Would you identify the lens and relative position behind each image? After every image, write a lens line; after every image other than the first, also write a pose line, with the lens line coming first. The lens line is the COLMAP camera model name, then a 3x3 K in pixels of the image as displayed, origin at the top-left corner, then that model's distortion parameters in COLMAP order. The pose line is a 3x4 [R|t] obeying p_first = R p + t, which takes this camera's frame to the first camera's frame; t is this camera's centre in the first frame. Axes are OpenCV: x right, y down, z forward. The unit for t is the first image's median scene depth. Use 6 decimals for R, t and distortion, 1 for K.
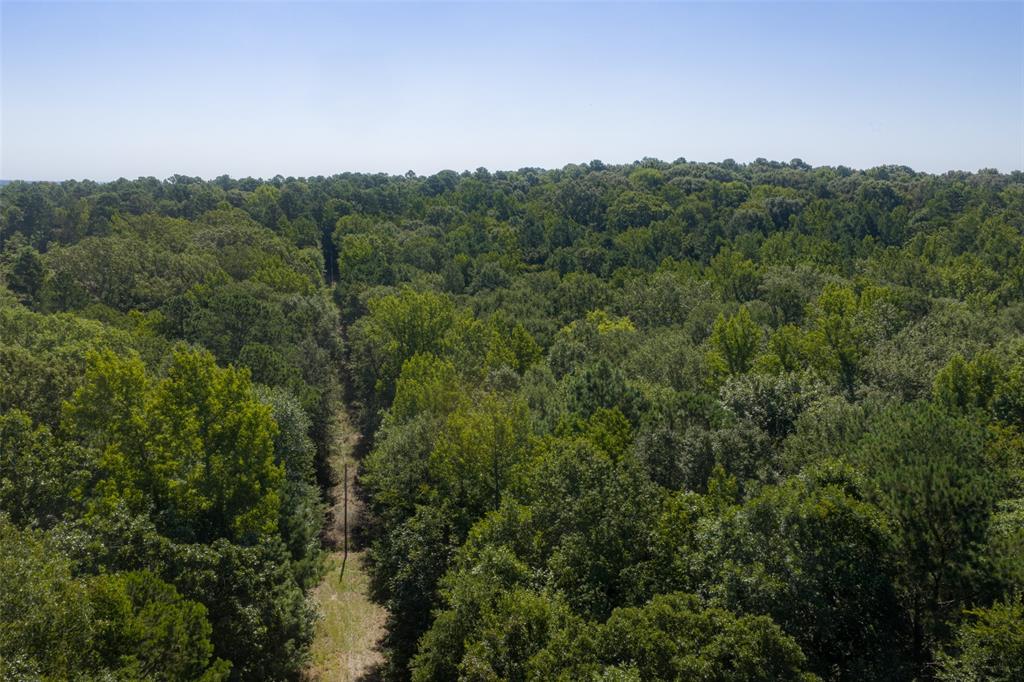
lens RADIAL K [[851.2, 0, 514.0], [0, 851.2, 343.6], [0, 0, 1]] dist [0.015743, -0.019395]
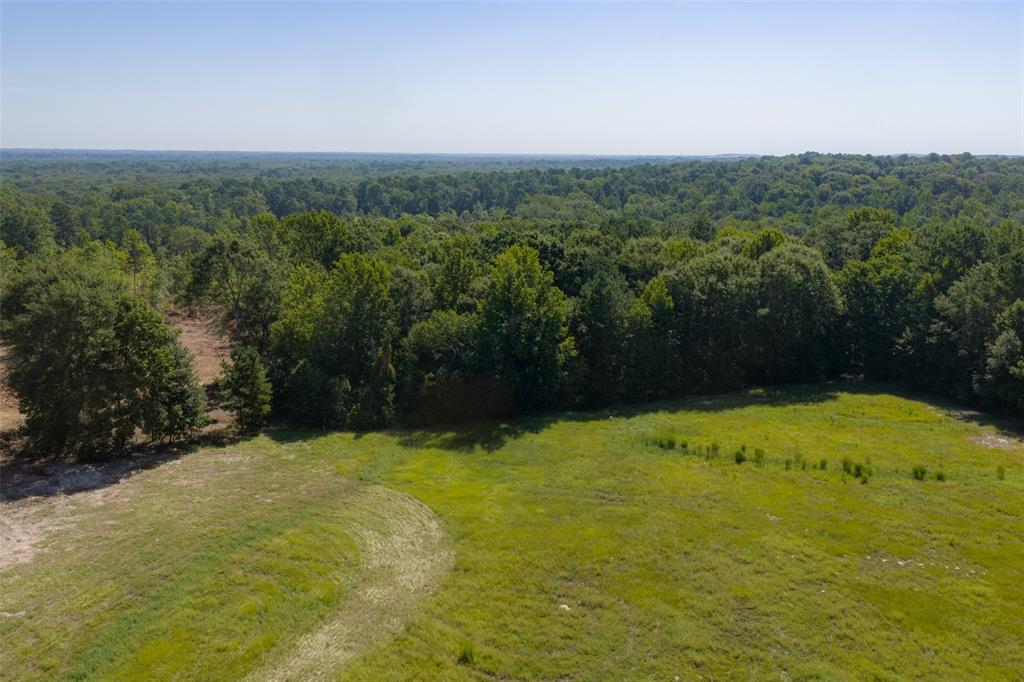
lens RADIAL K [[851.2, 0, 505.7], [0, 851.2, 351.6], [0, 0, 1]] dist [0.015743, -0.019395]
pose [[0.920596, 0.074951, -0.383257, 0.465651], [-0.057275, 0.996710, 0.057344, 0.174748], [0.386294, -0.030839, 0.921860, -1.411063]]
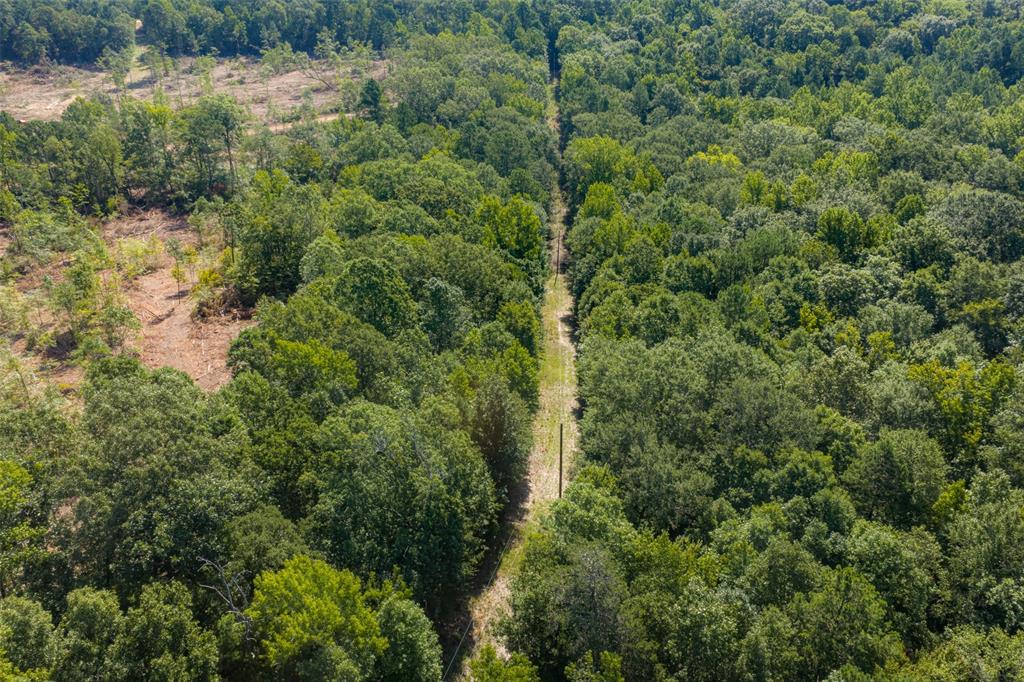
lens RADIAL K [[851.2, 0, 506.6], [0, 851.2, 341.5], [0, 0, 1]] dist [0.015743, -0.019395]
pose [[0.967086, 0.107857, -0.230460, 0.087971], [-0.037614, 0.956364, 0.289748, -0.094702], [0.251655, -0.271542, 0.928943, -0.493016]]
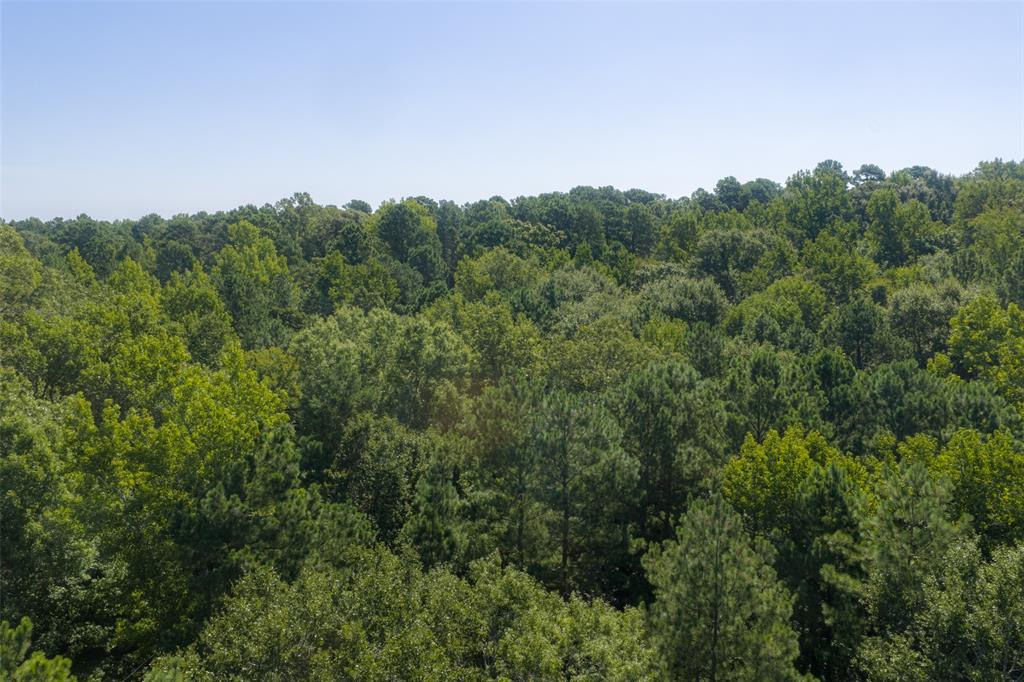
lens RADIAL K [[851.2, 0, 512.7], [0, 851.2, 340.6], [0, 0, 1]] dist [0.015743, -0.019395]
pose [[0.934529, 0.035322, -0.354130, -0.059350], [-0.056083, 0.997246, -0.048532, -0.128680], [0.351441, 0.065215, 0.933936, 0.914785]]
